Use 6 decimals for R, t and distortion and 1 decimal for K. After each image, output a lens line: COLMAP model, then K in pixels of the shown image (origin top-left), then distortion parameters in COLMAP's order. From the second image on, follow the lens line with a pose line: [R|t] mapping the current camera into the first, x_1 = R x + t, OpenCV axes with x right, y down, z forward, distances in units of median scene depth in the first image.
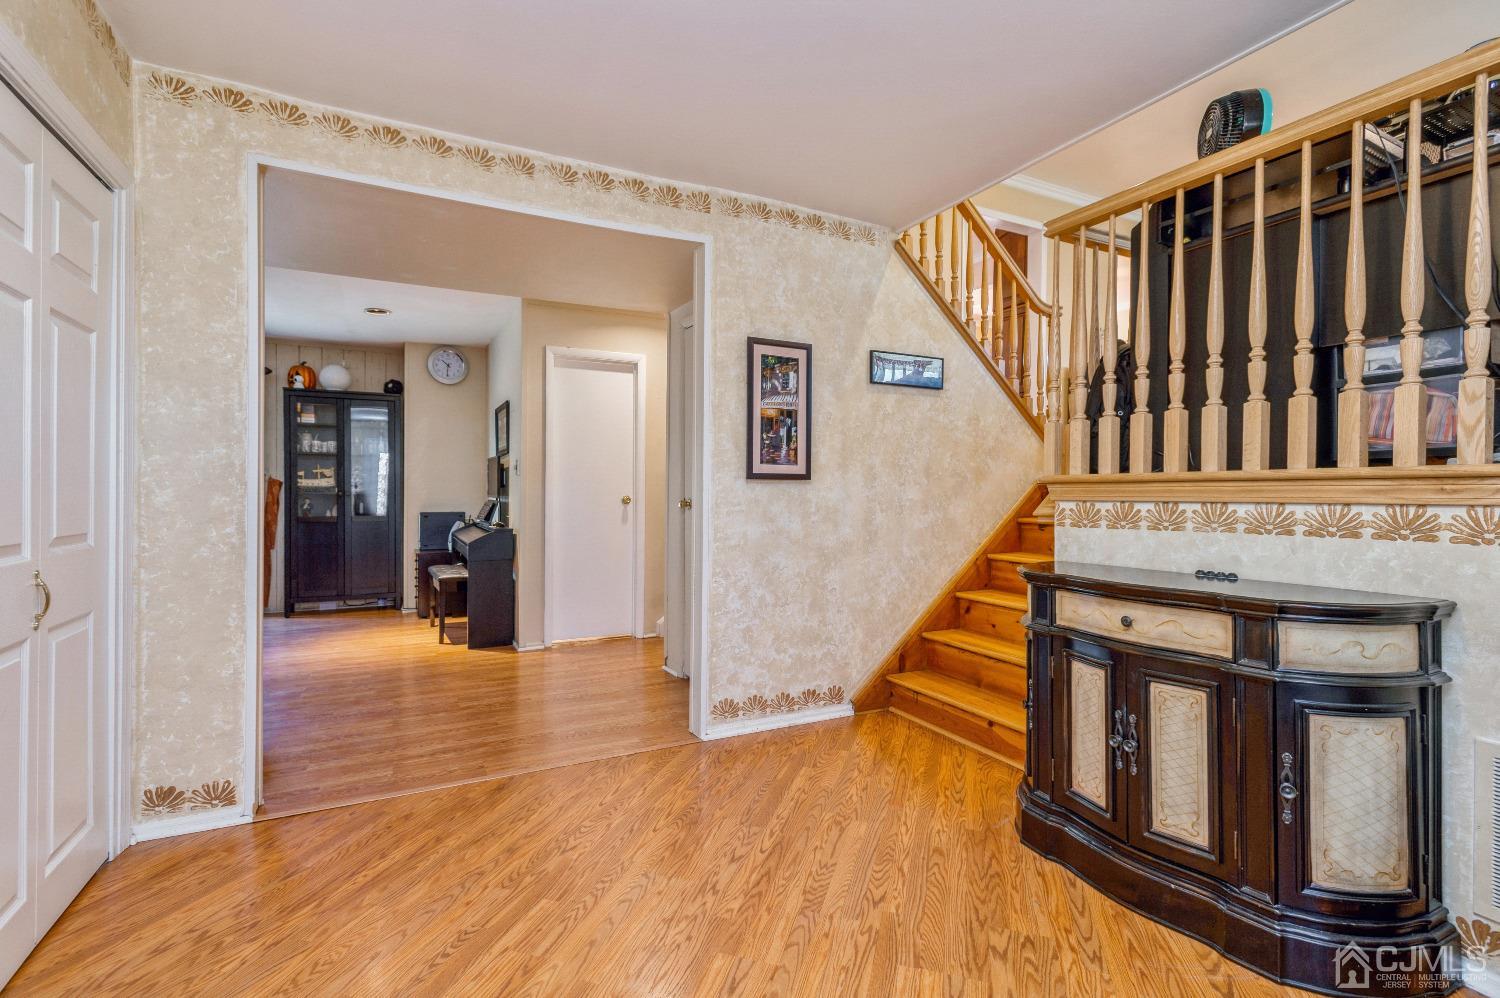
lens RADIAL K [[690.7, 0, 749.2], [0, 690.7, 495.3], [0, 0, 1]] dist [0.018489, -0.004928]
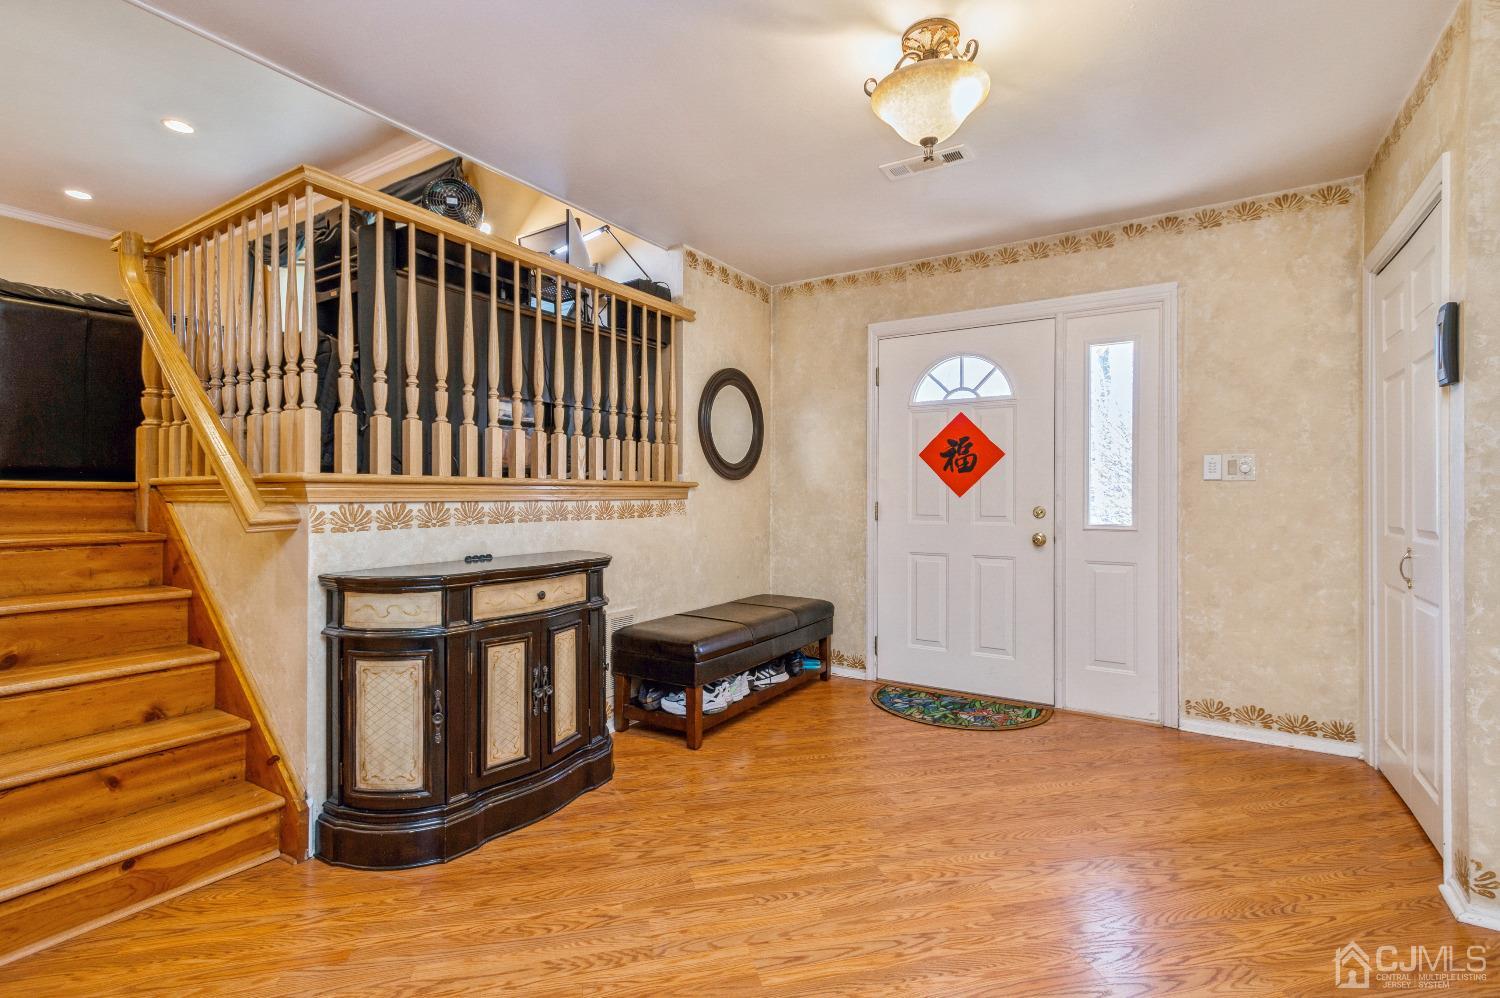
lens RADIAL K [[690.7, 0, 748.0], [0, 690.7, 494.1], [0, 0, 1]] dist [0.018489, -0.004928]
pose [[-0.501050, -0.000534, 0.865418, -0.670659], [0.002454, 0.999995, 0.002038, -0.004459], [-0.865415, 0.003145, -0.501046, 1.178410]]
